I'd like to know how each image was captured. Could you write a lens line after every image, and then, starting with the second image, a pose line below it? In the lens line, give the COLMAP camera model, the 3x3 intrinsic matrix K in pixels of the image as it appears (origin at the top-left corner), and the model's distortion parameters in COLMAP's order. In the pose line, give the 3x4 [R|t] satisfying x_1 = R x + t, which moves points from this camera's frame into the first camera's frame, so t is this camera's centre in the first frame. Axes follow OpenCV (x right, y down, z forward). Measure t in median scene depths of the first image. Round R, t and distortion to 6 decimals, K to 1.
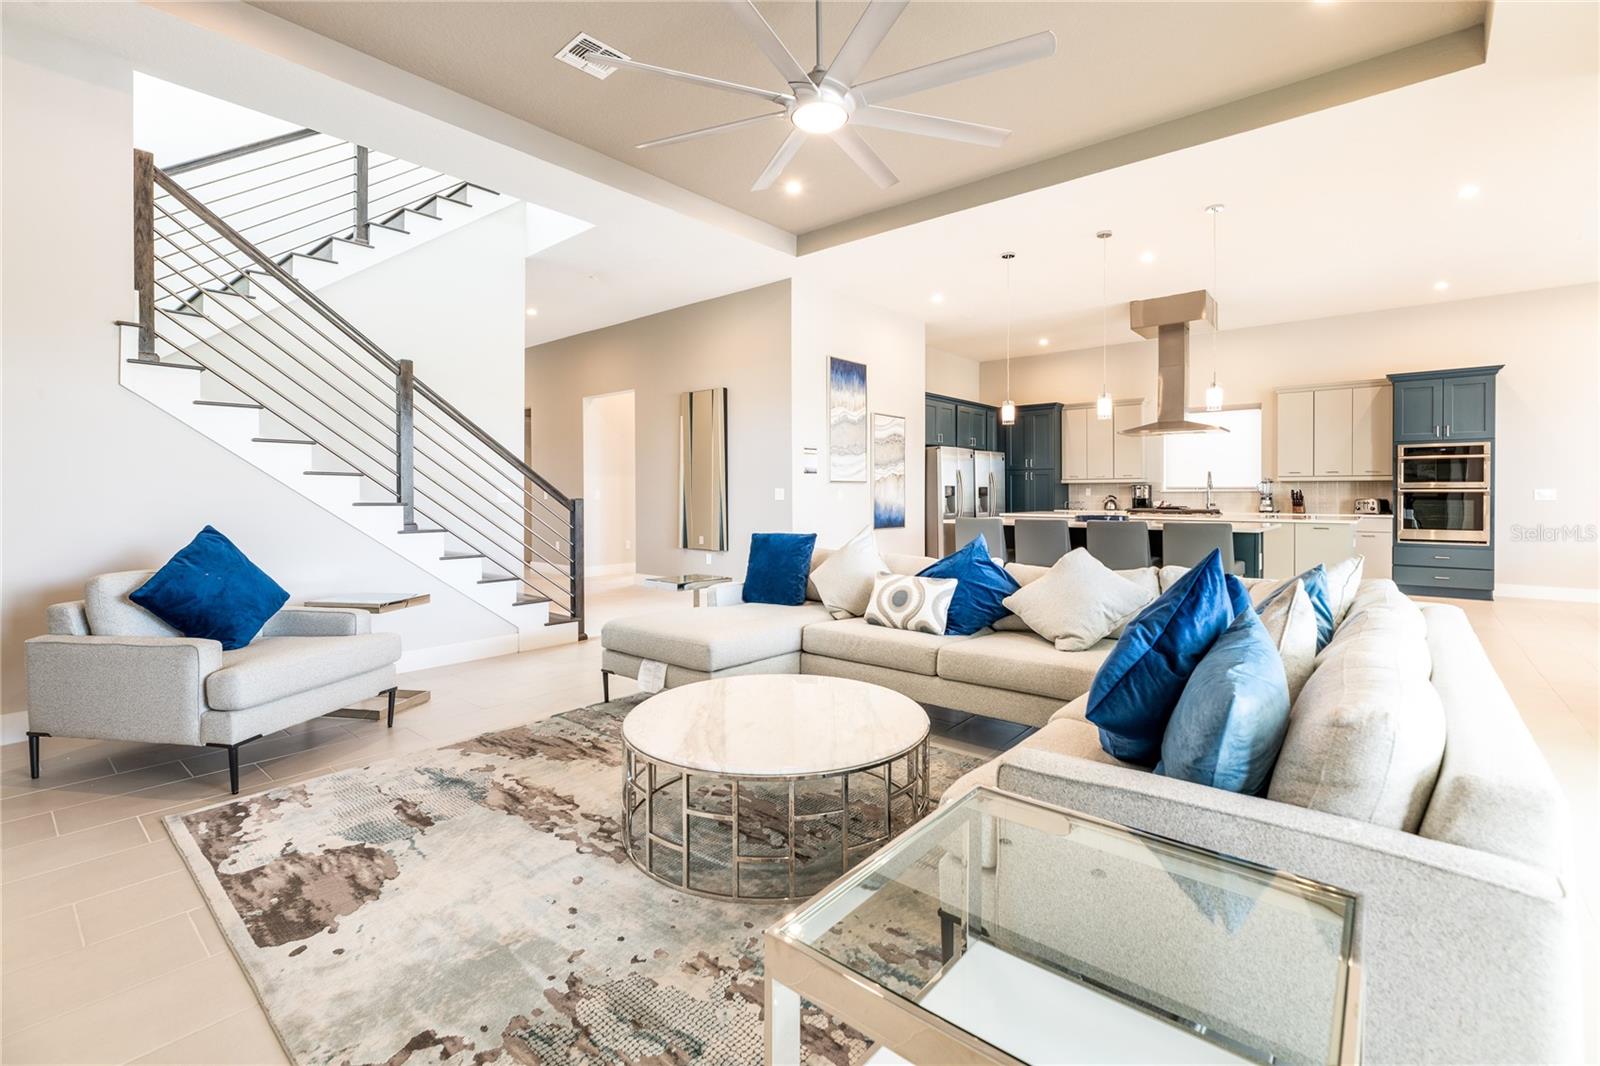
lens RADIAL K [[692.5, 0, 816.2], [0, 692.5, 495.3], [0, 0, 1]] dist [0.000438, 0.000041]
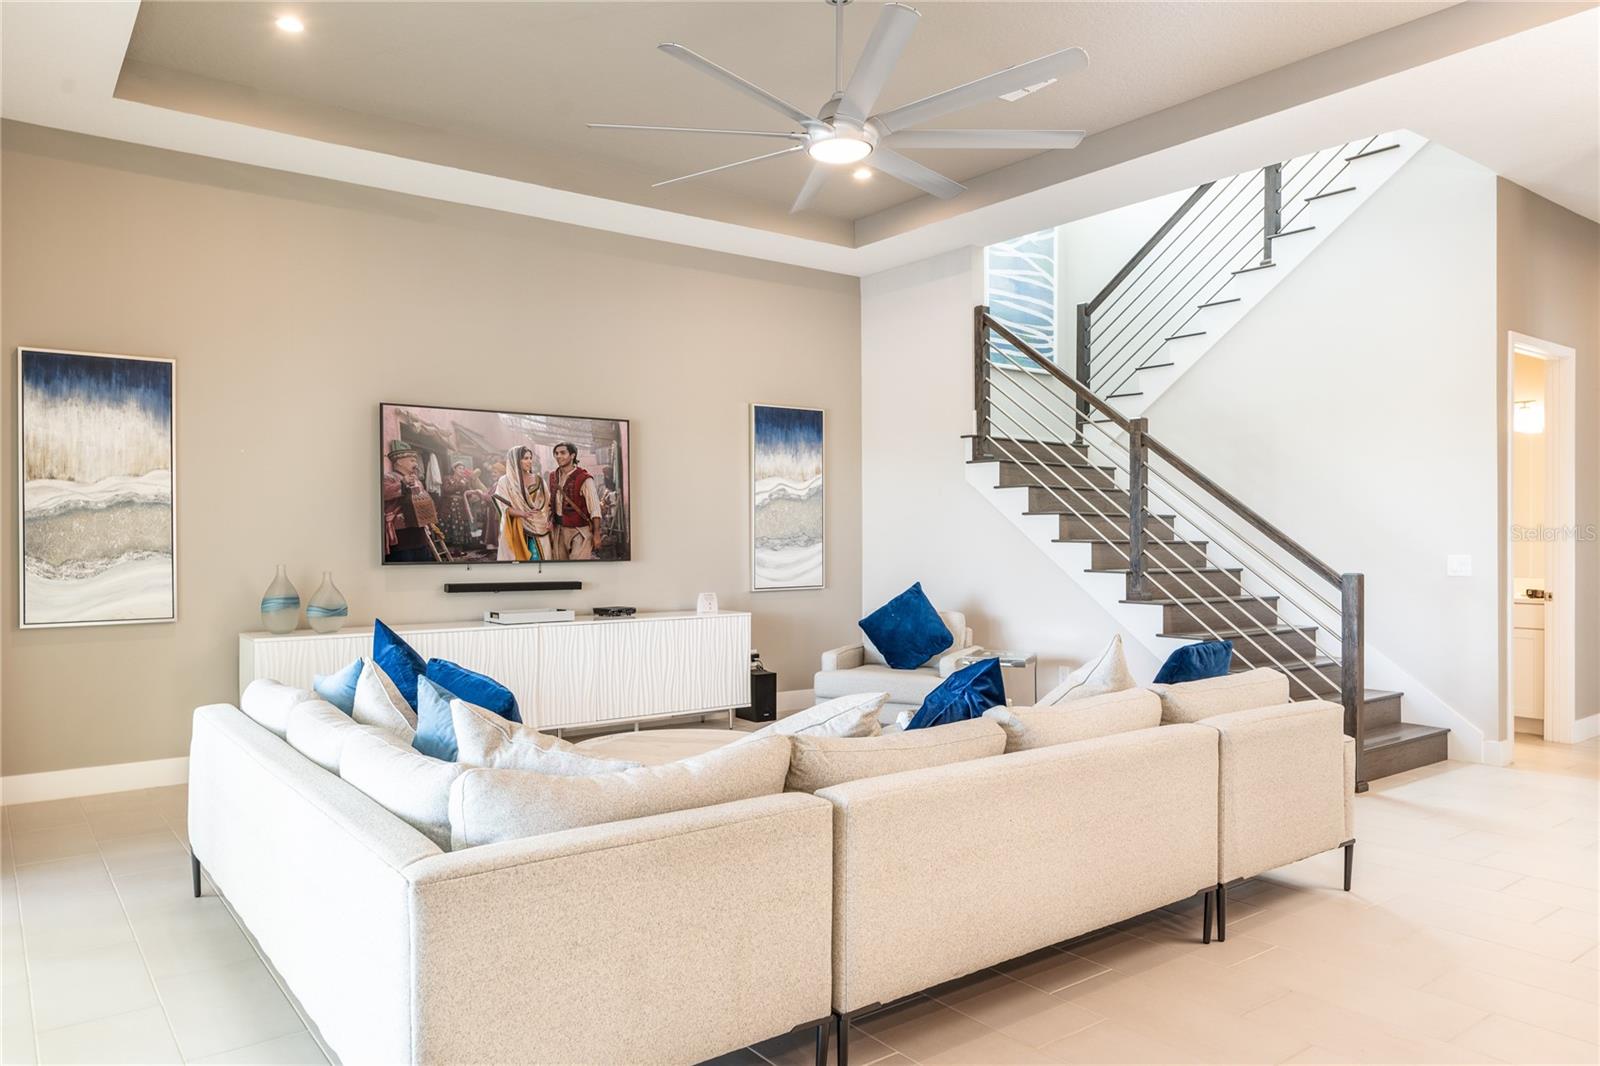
lens RADIAL K [[1069.1, 0, 747.7], [0, 1069.1, 537.1], [0, 0, 1]] dist [-0.000487, 0.000207]
pose [[-0.251846, 0.002697, -0.967764, 1.600460], [-0.000310, 0.999996, 0.002868, -0.065074], [0.967767, 0.001023, -0.251844, 1.461185]]
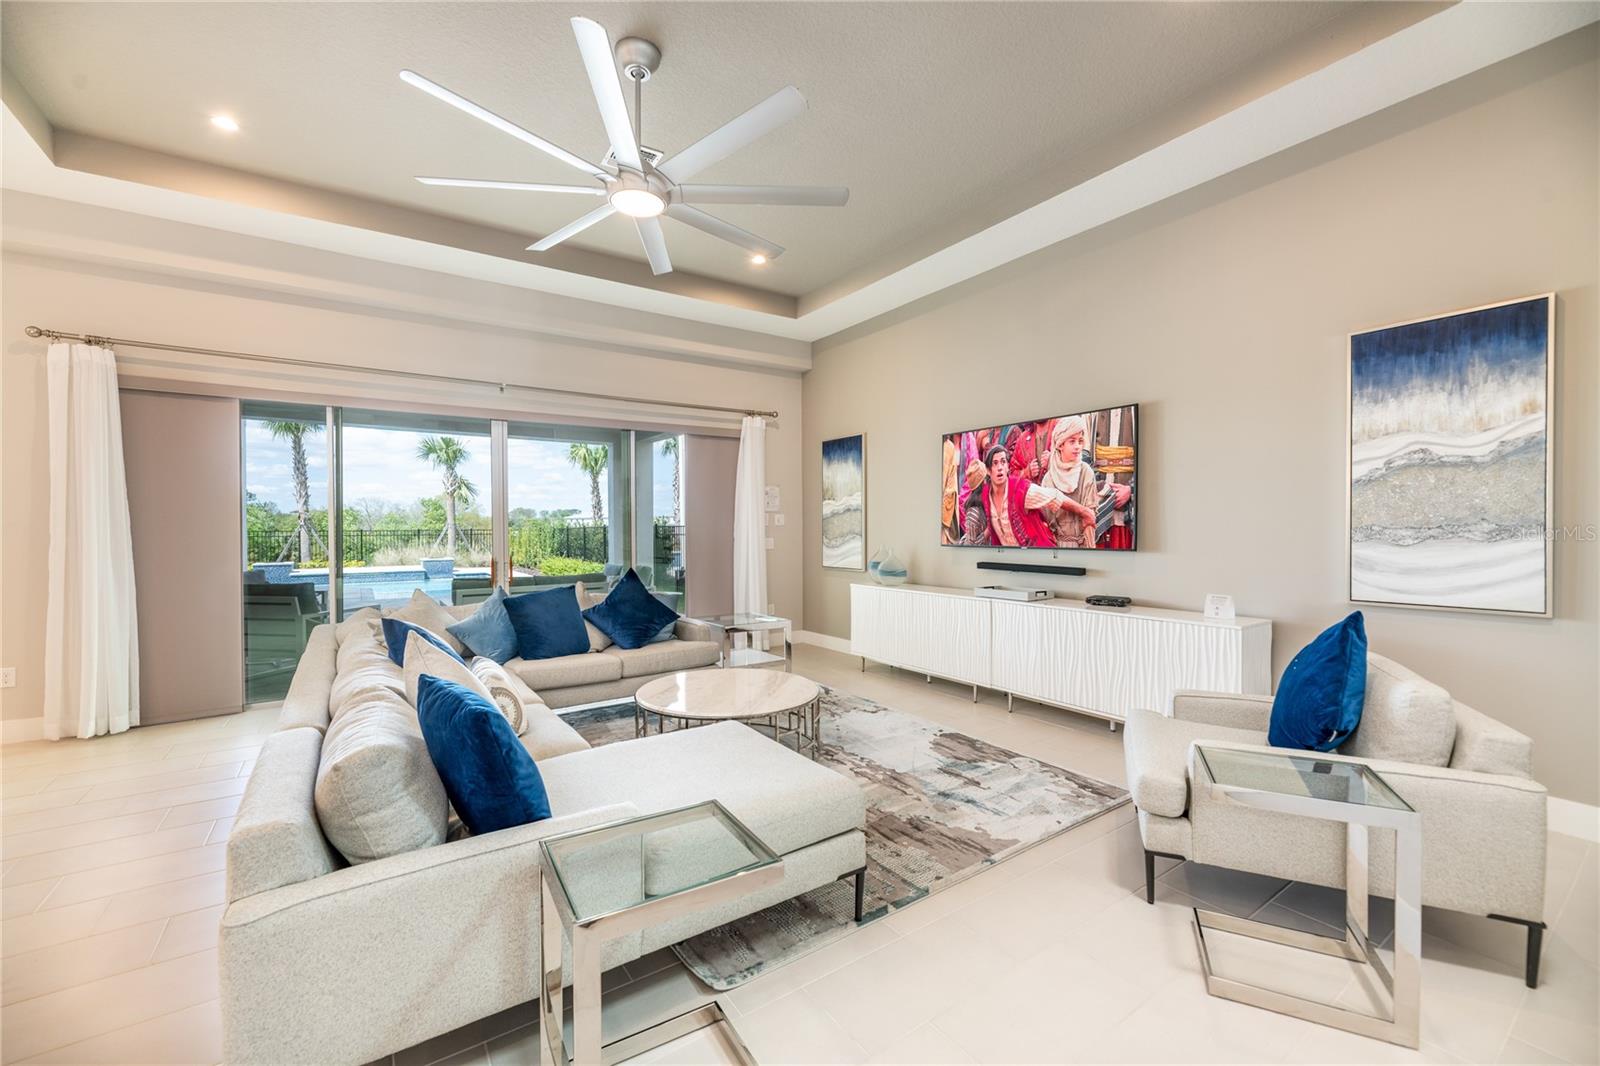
lens RADIAL K [[652.0, 0, 792.9], [0, 652.0, 533.6], [0, 0, 1]] dist [-0.000190, 0.000005]
pose [[-0.959193, 0.004353, 0.282717, -0.589552], [0.008045, 0.999897, 0.011899, -0.064859], [-0.282636, 0.013688, -0.959129, 2.236022]]
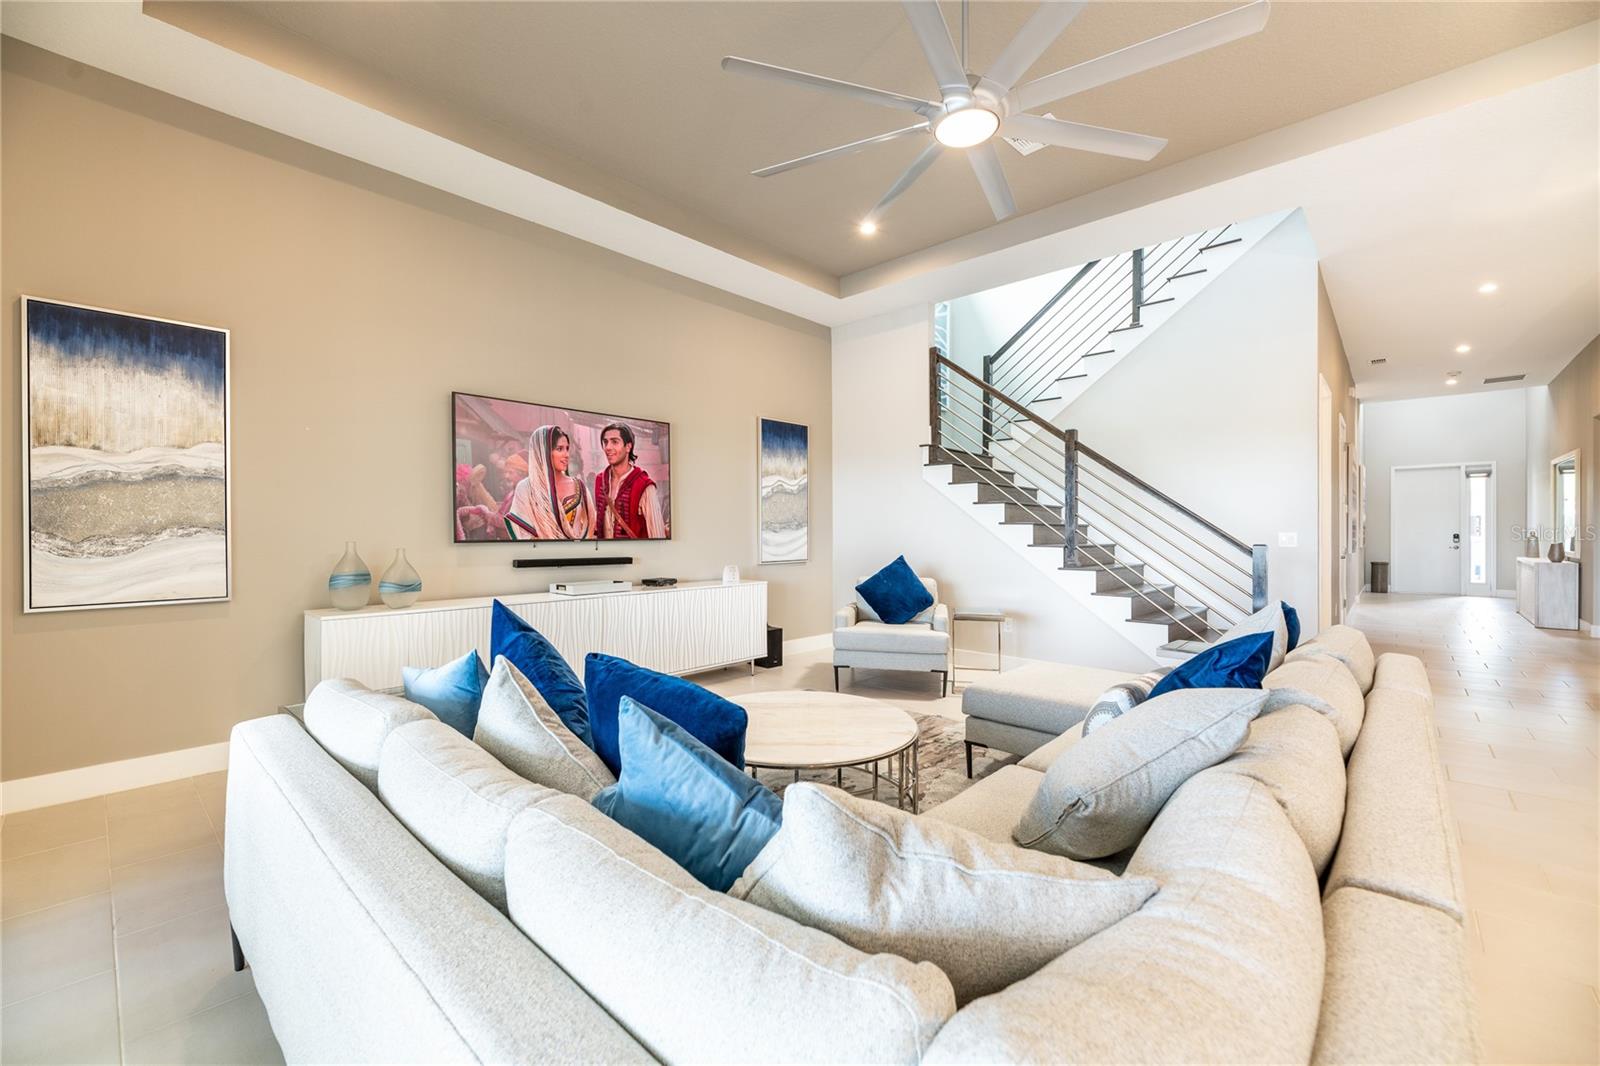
lens RADIAL K [[652.0, 0, 792.9], [0, 652.0, 533.6], [0, 0, 1]] dist [-0.000190, 0.000005]
pose [[-0.059783, 0.004625, -0.998201, 1.020208], [0.000210, 0.999989, 0.004621, -0.025112], [0.998211, 0.000067, -0.059783, 0.982756]]
